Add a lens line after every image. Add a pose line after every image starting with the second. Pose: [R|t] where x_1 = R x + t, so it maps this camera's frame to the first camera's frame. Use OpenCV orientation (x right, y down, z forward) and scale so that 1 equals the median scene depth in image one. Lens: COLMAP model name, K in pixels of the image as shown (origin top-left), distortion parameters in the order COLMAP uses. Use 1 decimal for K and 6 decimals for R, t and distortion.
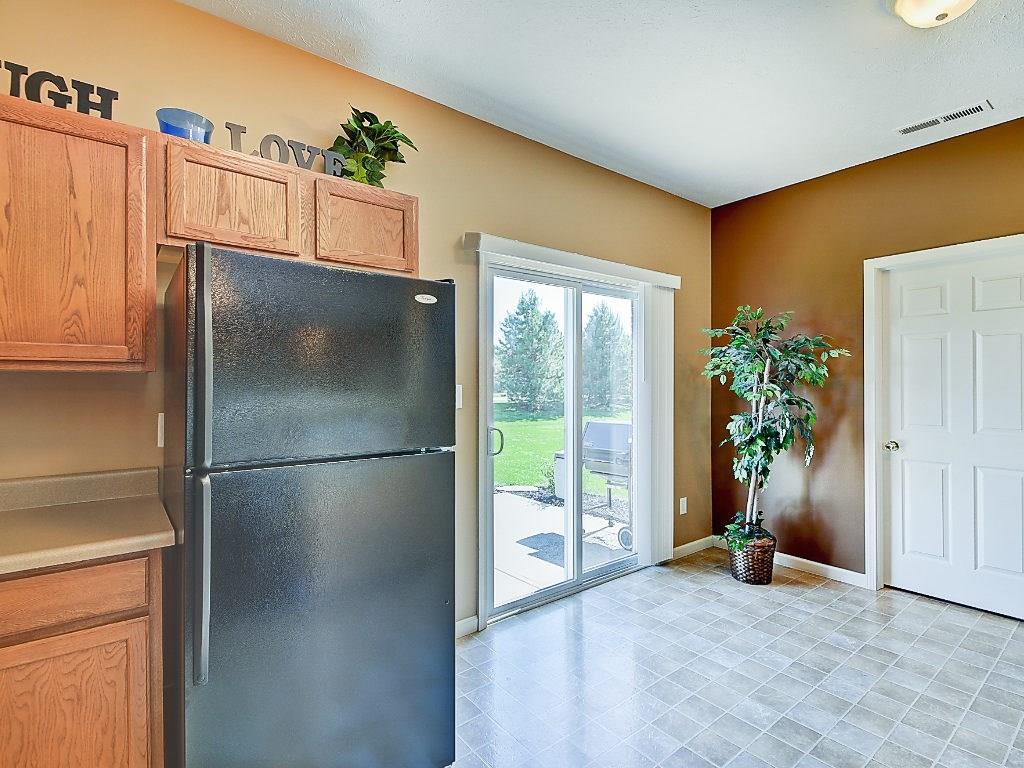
lens RADIAL K [[514.2, 0, 521.7], [0, 514.2, 384.6], [0, 0, 1]] dist [0.000942, -0.009096]
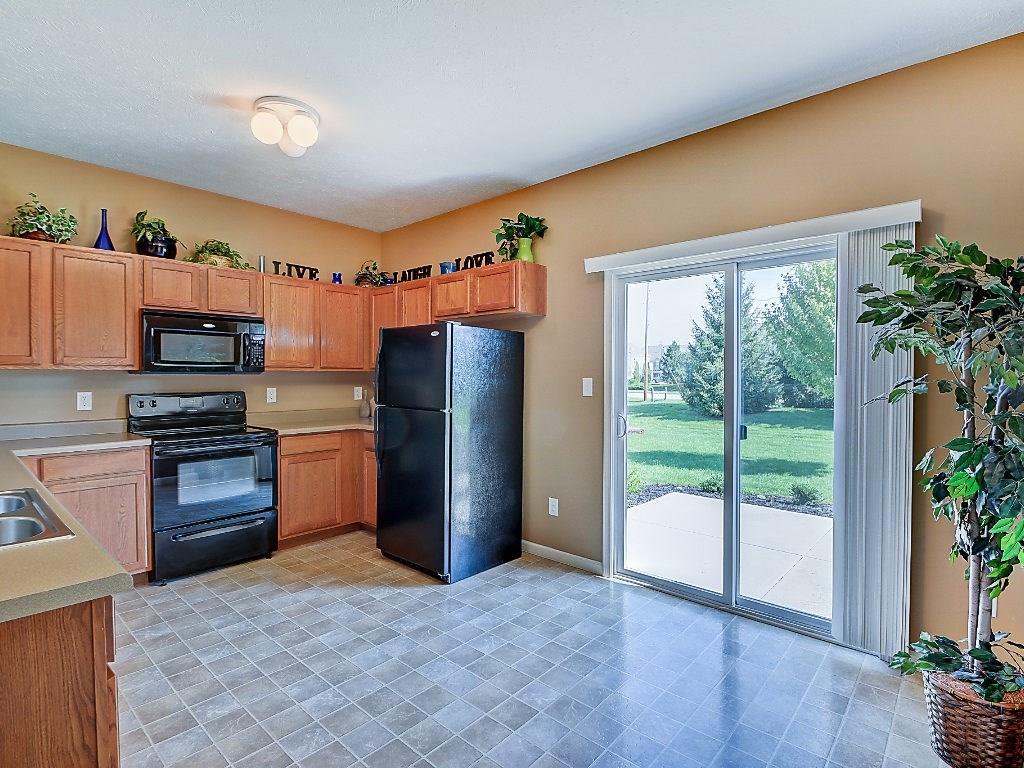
lens RADIAL K [[514.2, 0, 548.4], [0, 514.2, 380.2], [0, 0, 1]] dist [0.000942, -0.009096]
pose [[0.206203, -0.003198, -0.978504, 1.106386], [-0.003167, 0.999987, -0.003936, 0.000565], [0.978504, 0.003910, 0.206191, 0.646949]]
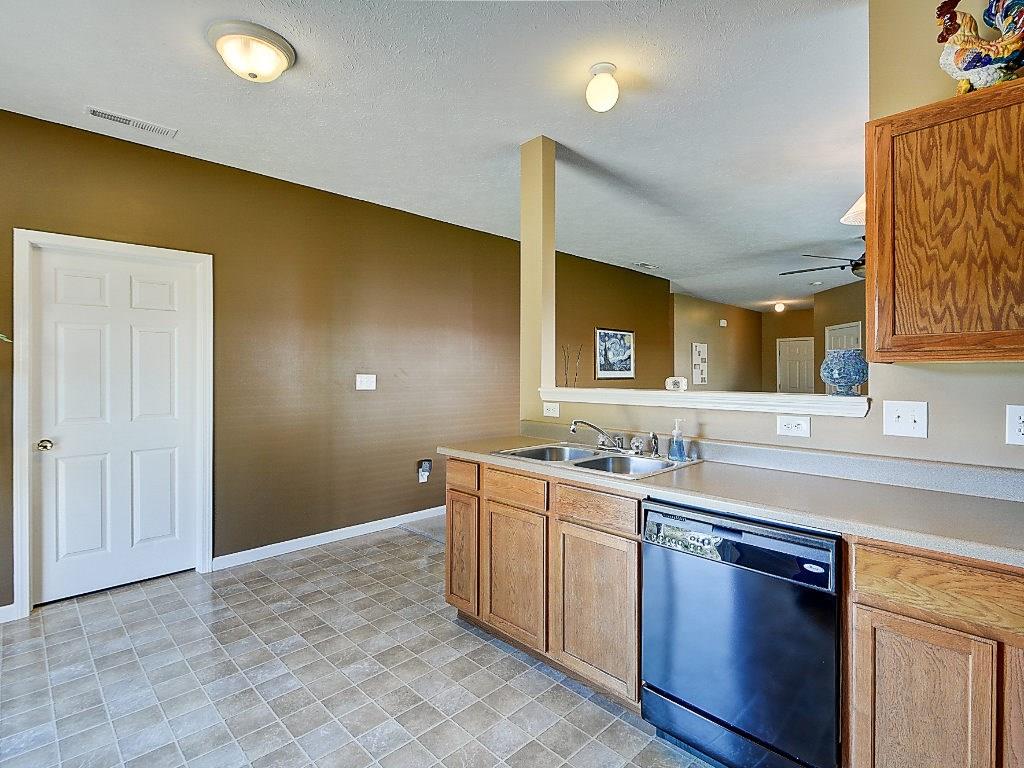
lens RADIAL K [[514.2, 0, 521.6], [0, 514.2, 371.5], [0, 0, 1]] dist [0.000942, -0.009096]
pose [[-0.110036, -0.004437, 0.993918, -0.318630], [0.003590, 0.999982, 0.004862, -0.013338], [-0.993921, 0.004103, -0.110018, 0.341750]]
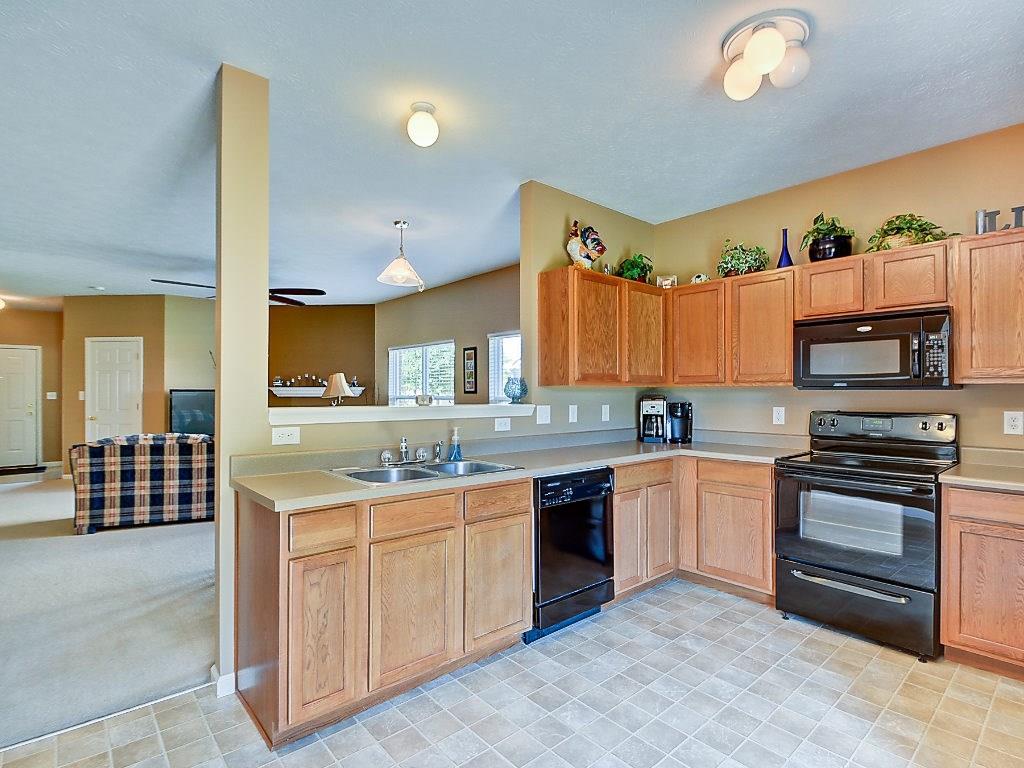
lens RADIAL K [[514.2, 0, 510.9], [0, 514.2, 390.1], [0, 0, 1]] dist [0.000942, -0.009096]
pose [[-0.999466, -0.011872, -0.030443, 0.446742], [-0.011949, 0.999926, 0.002338, -0.009133], [0.030413, 0.002700, -0.999534, 1.062025]]
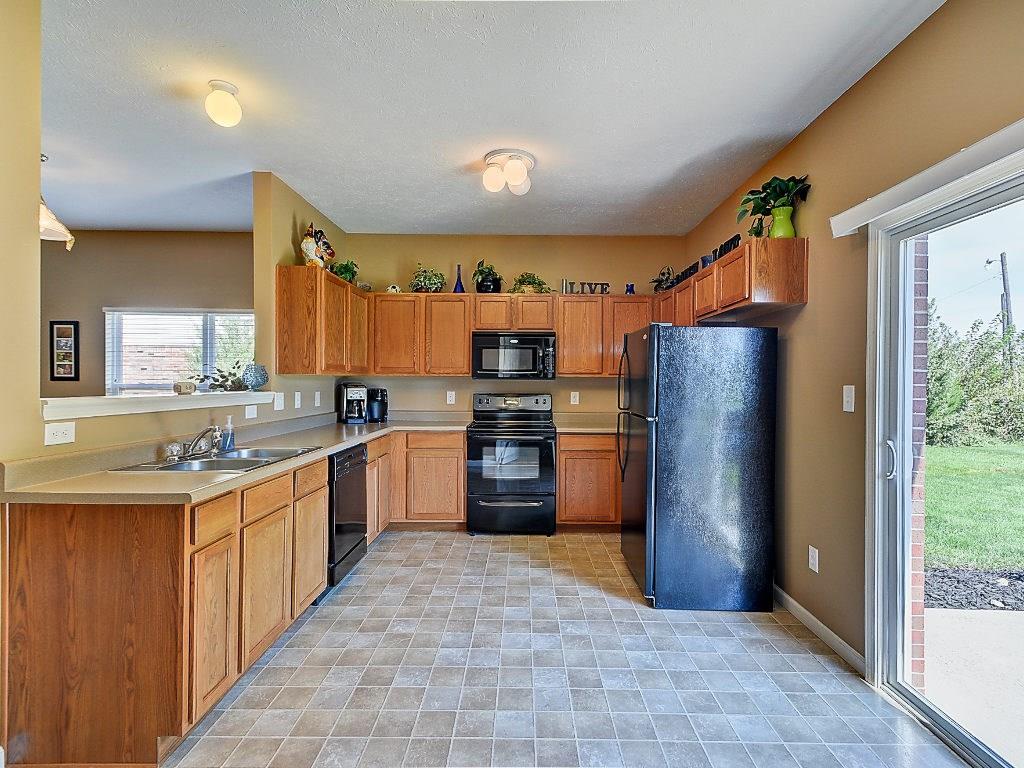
lens RADIAL K [[514.2, 0, 518.8], [0, 514.2, 381.5], [0, 0, 1]] dist [0.000942, -0.009096]
pose [[-0.634347, -0.014831, -0.772906, 0.937252], [-0.018733, 0.999817, -0.003811, -0.004663], [0.772822, 0.012061, -0.634509, 1.107727]]
